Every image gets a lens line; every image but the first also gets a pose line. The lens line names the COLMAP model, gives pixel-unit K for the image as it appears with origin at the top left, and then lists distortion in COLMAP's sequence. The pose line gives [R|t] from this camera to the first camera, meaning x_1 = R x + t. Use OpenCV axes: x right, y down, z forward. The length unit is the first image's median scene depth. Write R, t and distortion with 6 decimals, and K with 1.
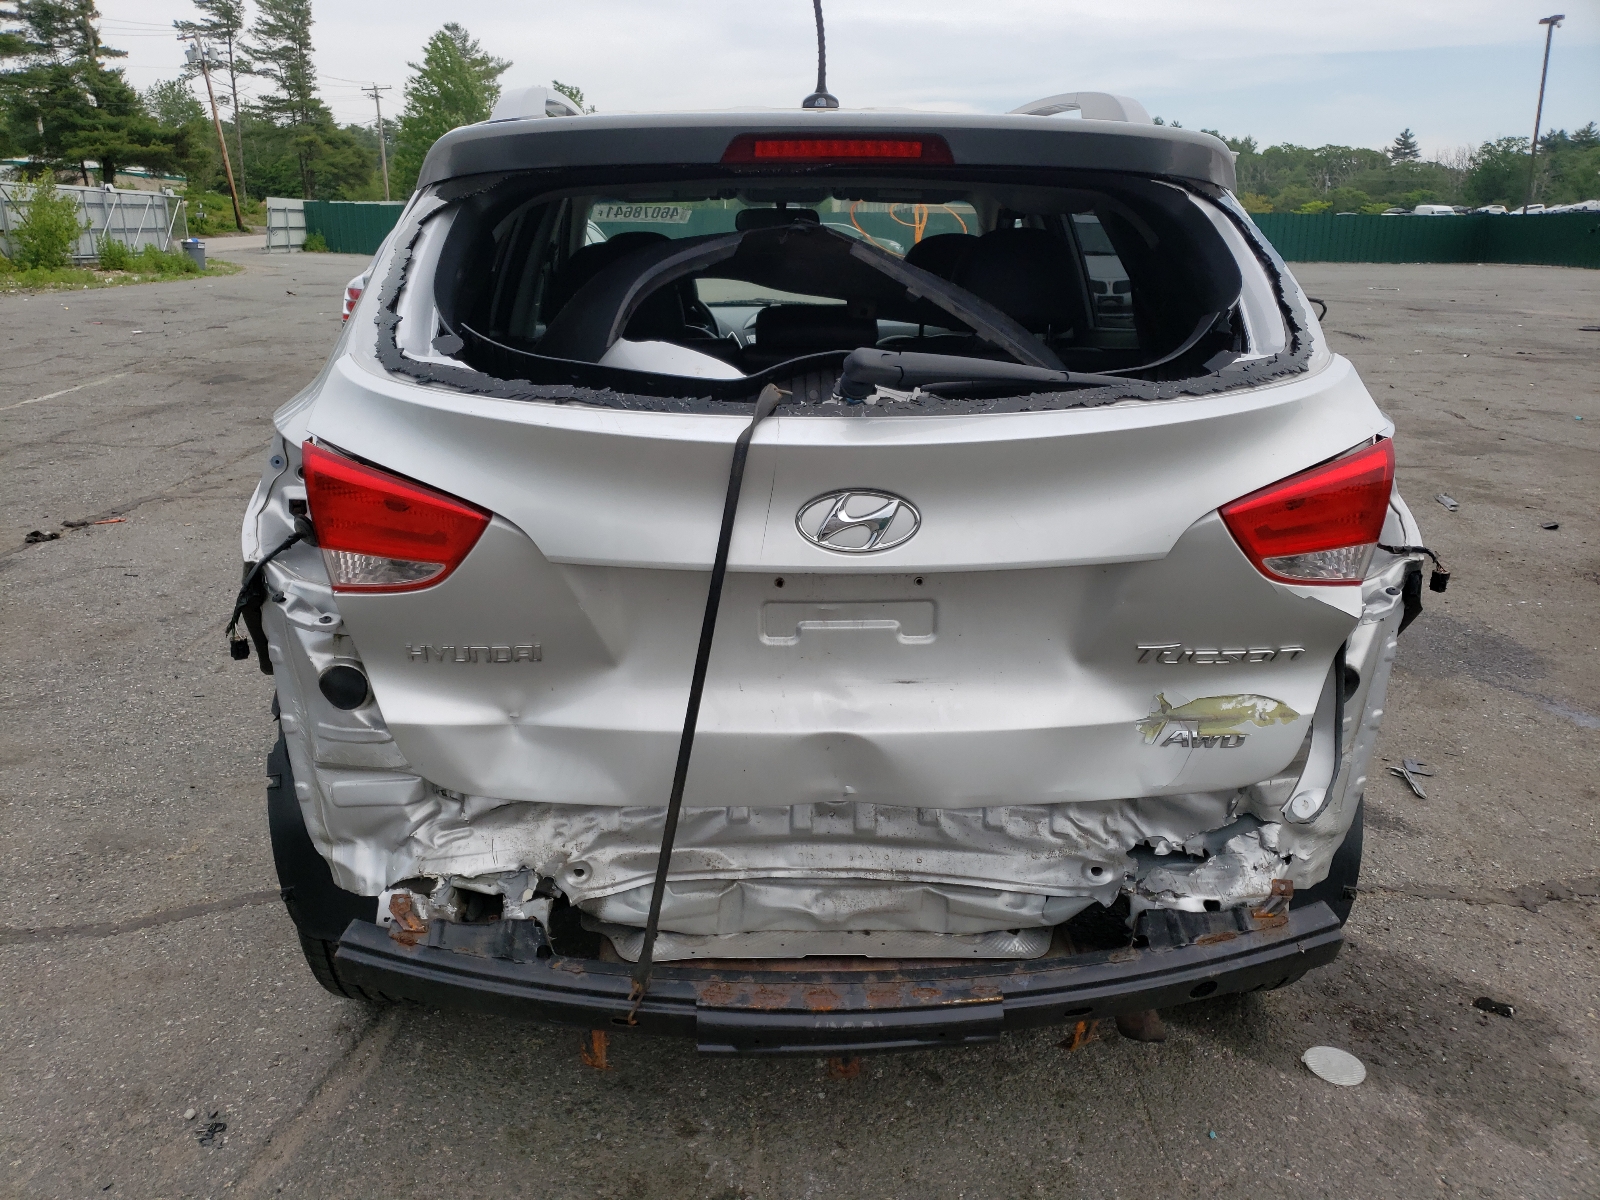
lens RADIAL K [[1169.1, 0, 804.3], [0, 1169.1, 595.5], [0, 0, 1]] dist [0.055097, -0.017351]
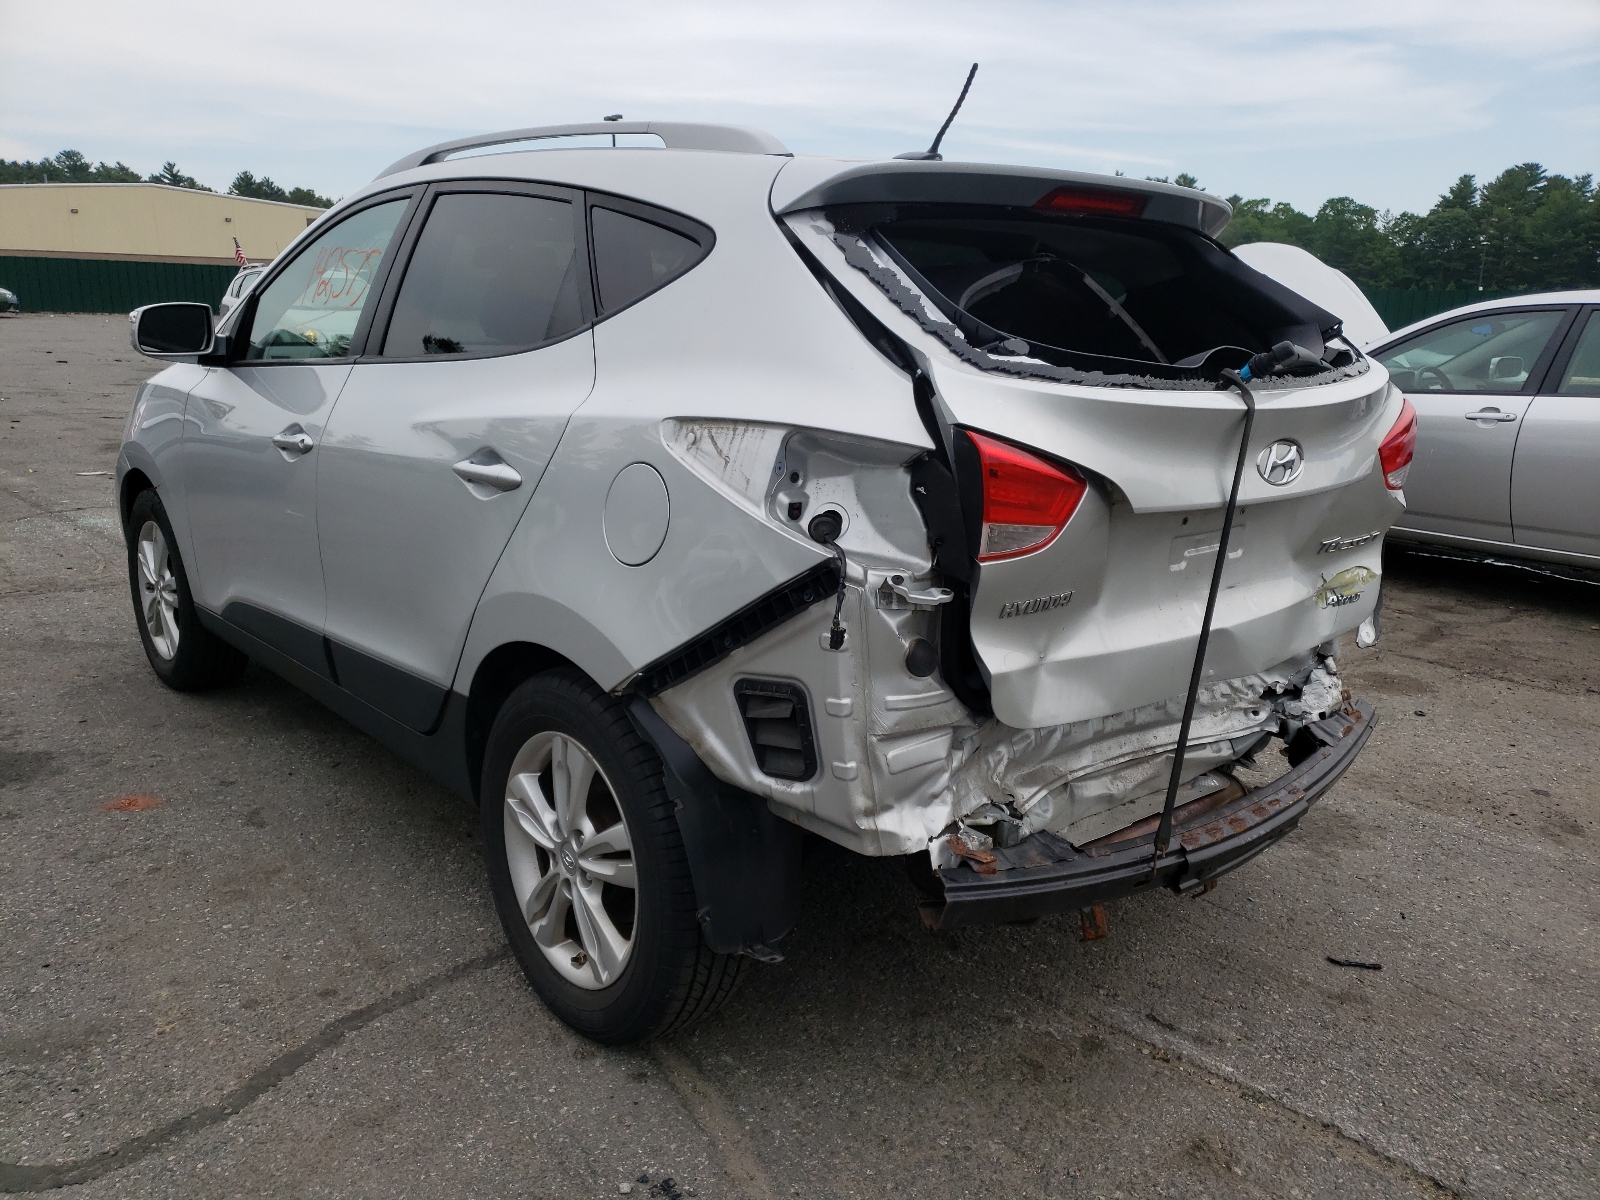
lens RADIAL K [[1169.1, 0, 807.3], [0, 1169.1, 595.2], [0, 0, 1]] dist [0.055097, -0.017351]
pose [[0.791894, -0.131557, 0.596319, -1.074237], [0.157413, 0.987494, 0.008816, -0.006078], [-0.590021, 0.086887, 0.802699, 0.167461]]
